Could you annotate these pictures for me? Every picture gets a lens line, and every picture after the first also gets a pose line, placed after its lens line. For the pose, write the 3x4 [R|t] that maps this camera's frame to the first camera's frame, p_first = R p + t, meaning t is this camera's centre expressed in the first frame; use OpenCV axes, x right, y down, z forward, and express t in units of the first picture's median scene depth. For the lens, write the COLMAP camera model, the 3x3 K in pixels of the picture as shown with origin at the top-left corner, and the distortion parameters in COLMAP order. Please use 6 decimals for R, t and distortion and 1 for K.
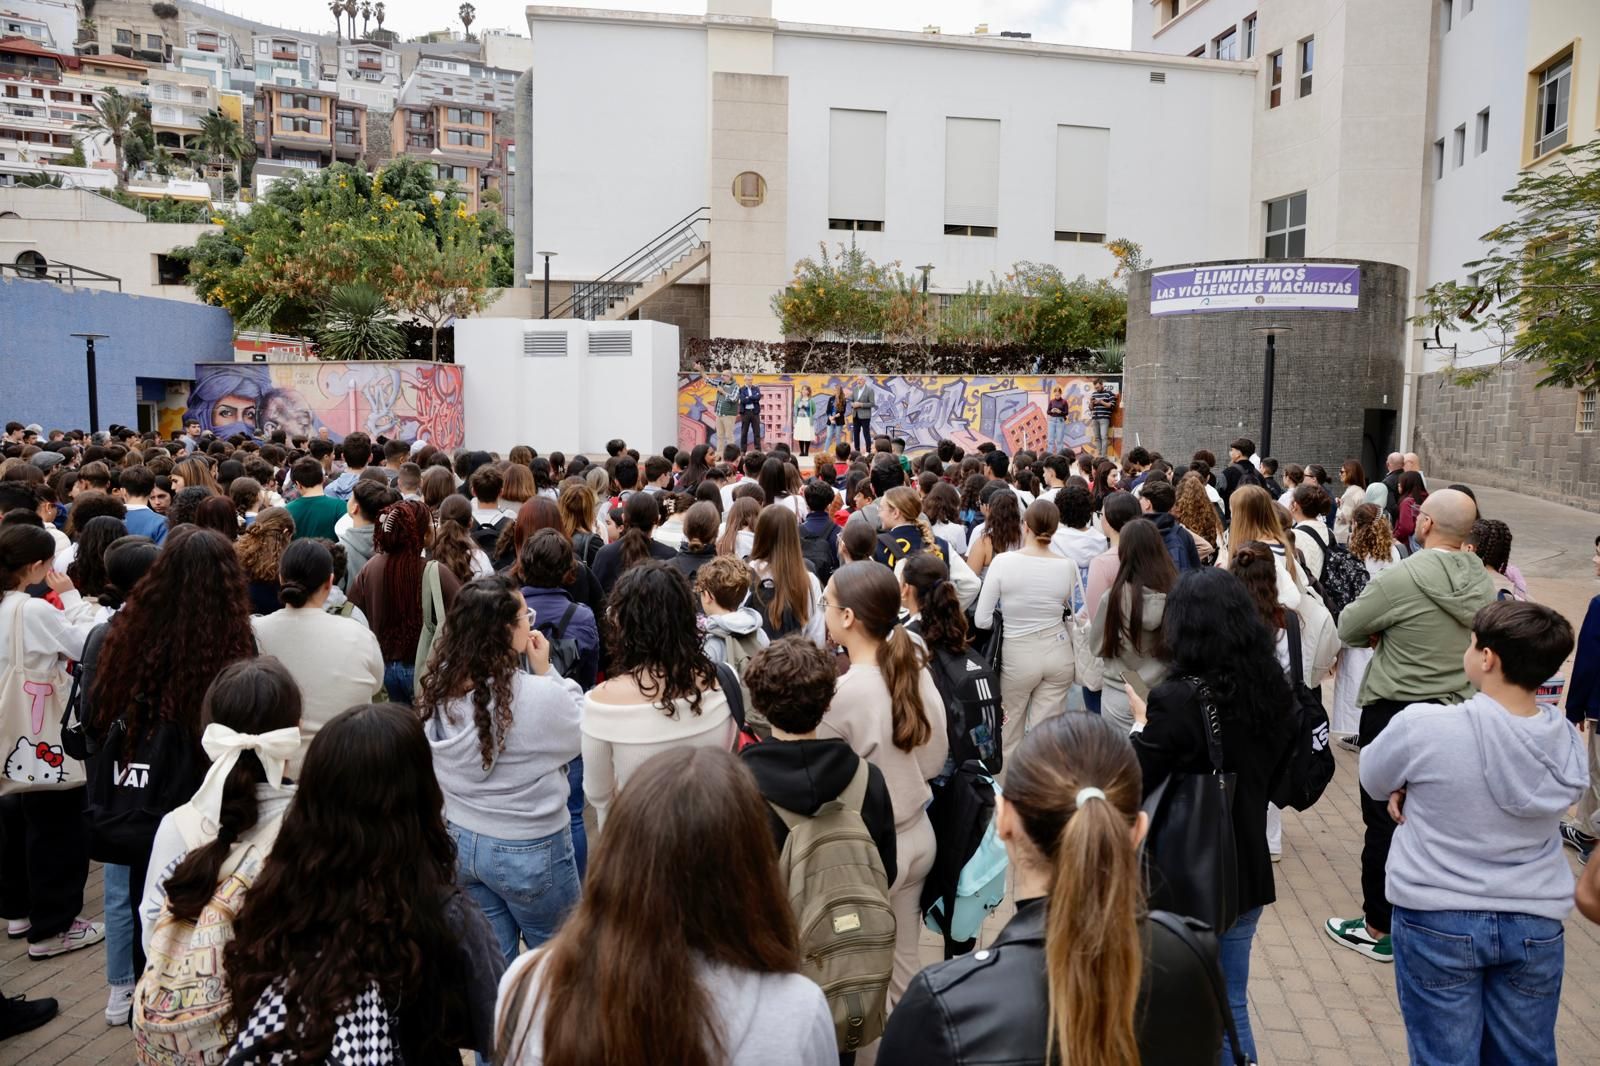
lens RADIAL K [[1106.0, 0, 808.7], [0, 1106.0, 546.9], [0, 0, 1]] dist [-0.082157, 0.062651]
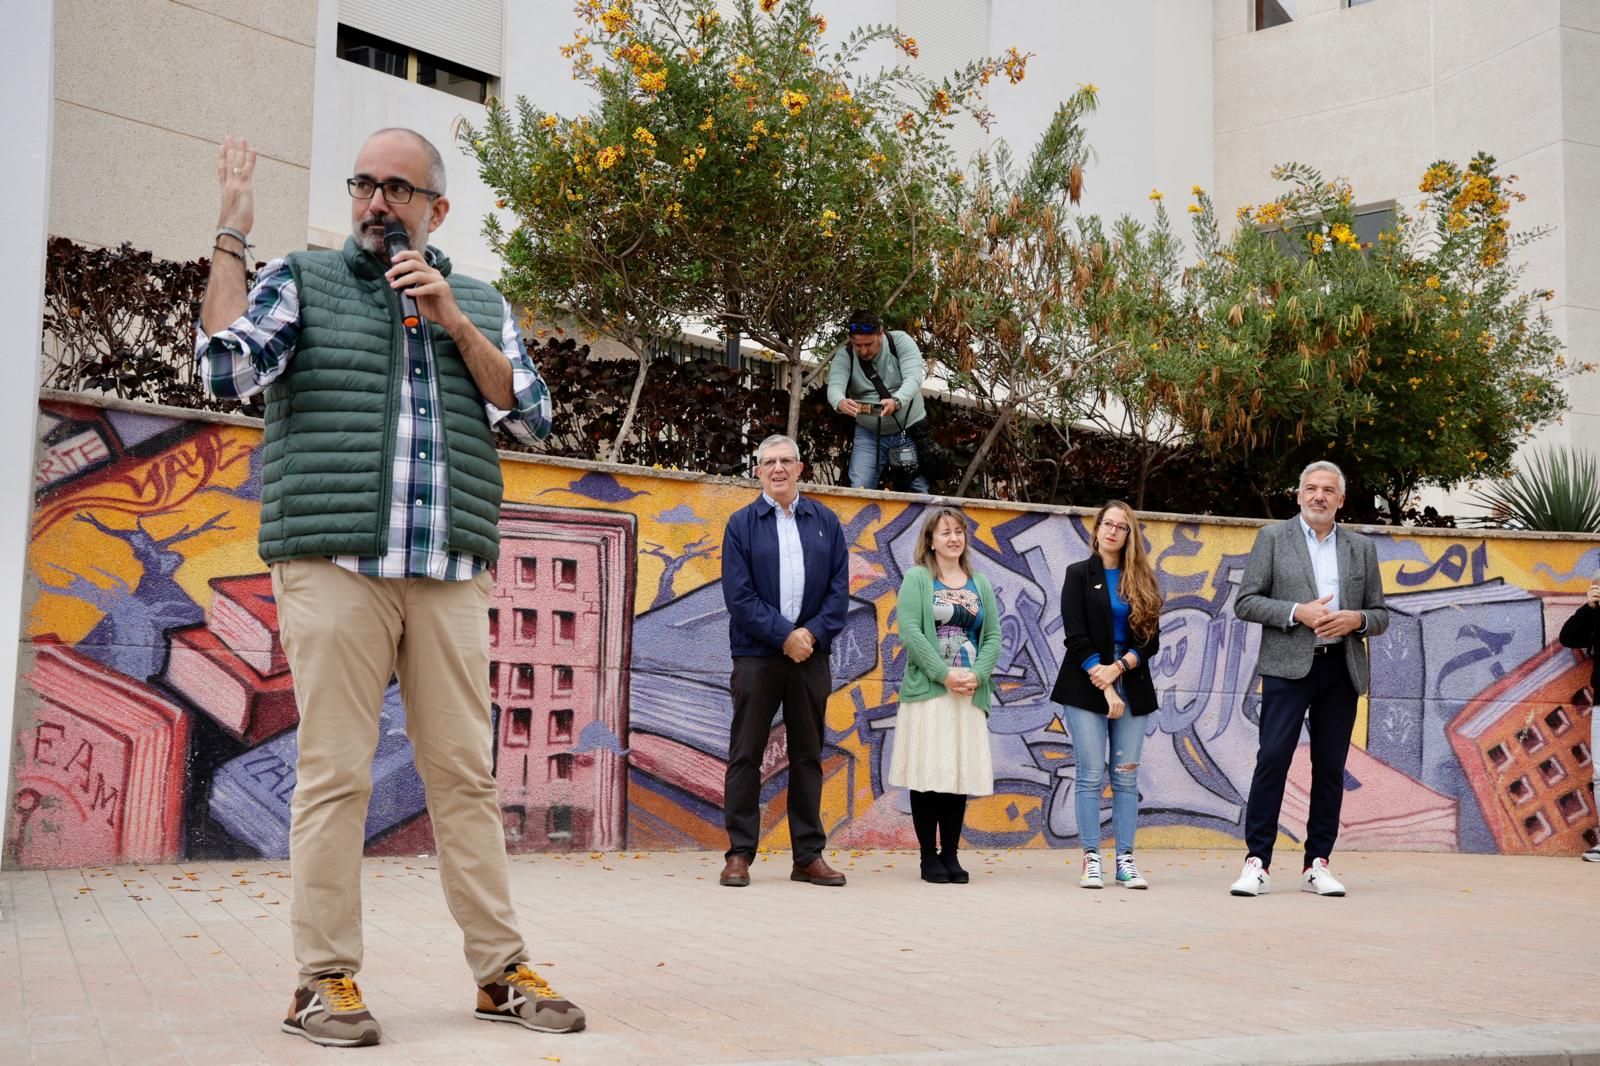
lens RADIAL K [[1751.2, 0, 794.9], [0, 1751.2, 544.1], [0, 0, 1]] dist [0.072315, 0.000000]
pose [[0.822443, 0.067059, 0.564882, -0.175011], [0.053227, 0.979599, -0.193787, -0.077229], [-0.566353, 0.189446, 0.802094, 0.721629]]
